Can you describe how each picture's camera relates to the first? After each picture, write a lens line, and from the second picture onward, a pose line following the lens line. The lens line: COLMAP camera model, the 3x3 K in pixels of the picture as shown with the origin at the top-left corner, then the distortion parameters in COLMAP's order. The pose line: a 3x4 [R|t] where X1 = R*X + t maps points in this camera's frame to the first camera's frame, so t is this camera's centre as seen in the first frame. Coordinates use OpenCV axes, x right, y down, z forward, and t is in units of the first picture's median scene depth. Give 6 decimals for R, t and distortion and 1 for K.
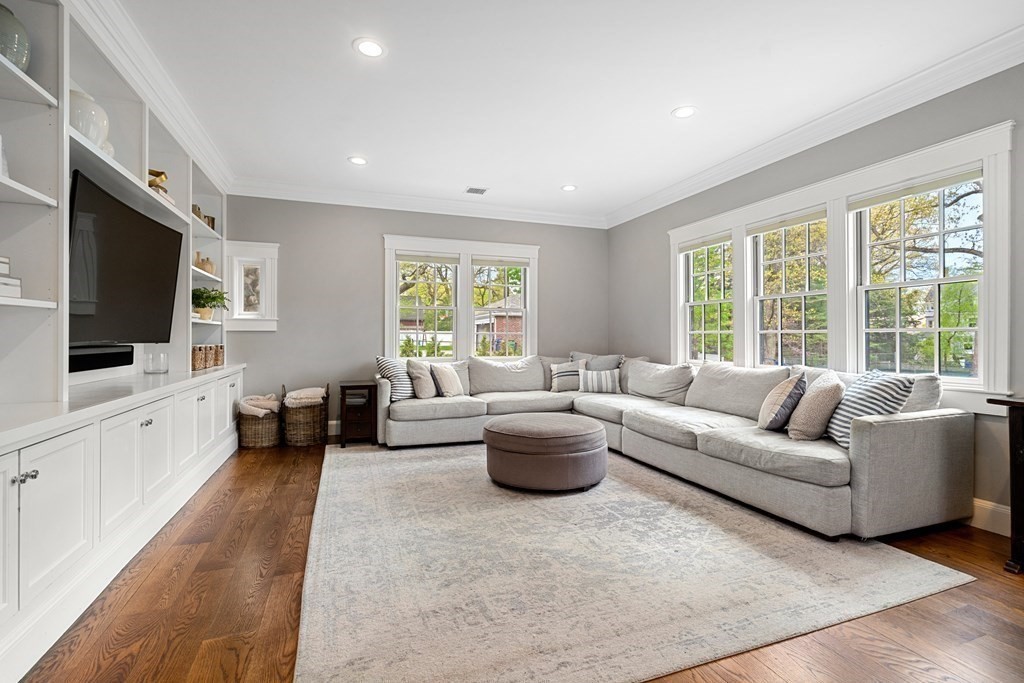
lens RADIAL K [[466.7, 0, 519.5], [0, 466.7, 337.1], [0, 0, 1]] dist [-0.005458, 0.002263]
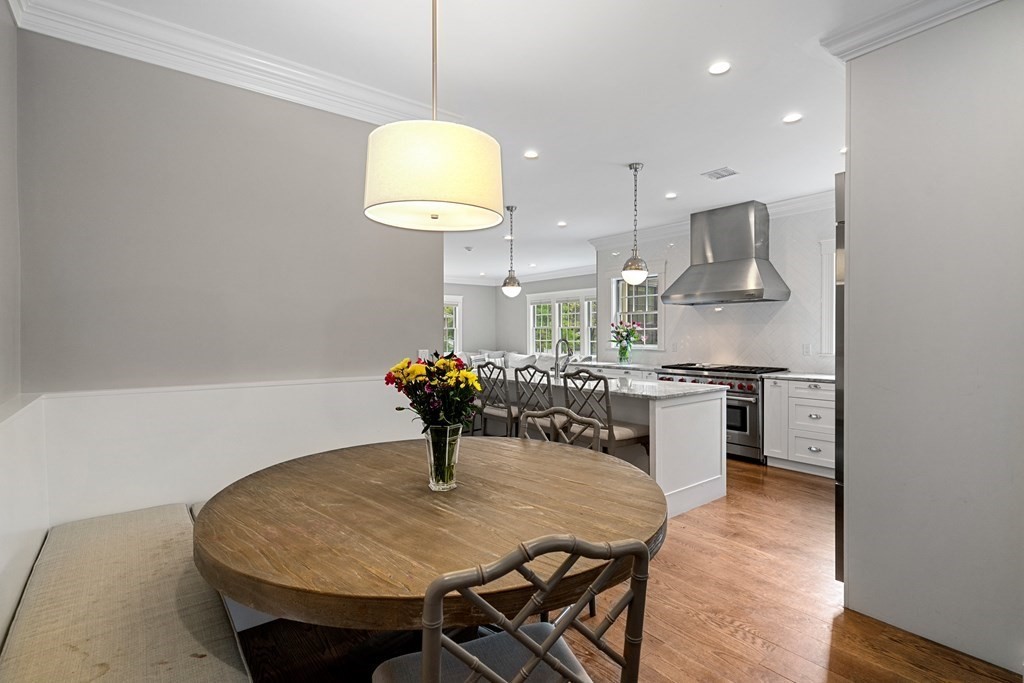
lens RADIAL K [[503.7, 0, 514.7], [0, 503.7, 340.9], [0, 0, 1]] dist [0.022094, 0.000246]
pose [[0.952263, -0.008763, 0.305152, -0.637657], [0.003214, 0.999820, 0.018681, -0.071718], [-0.305261, -0.016809, 0.952120, -1.742584]]
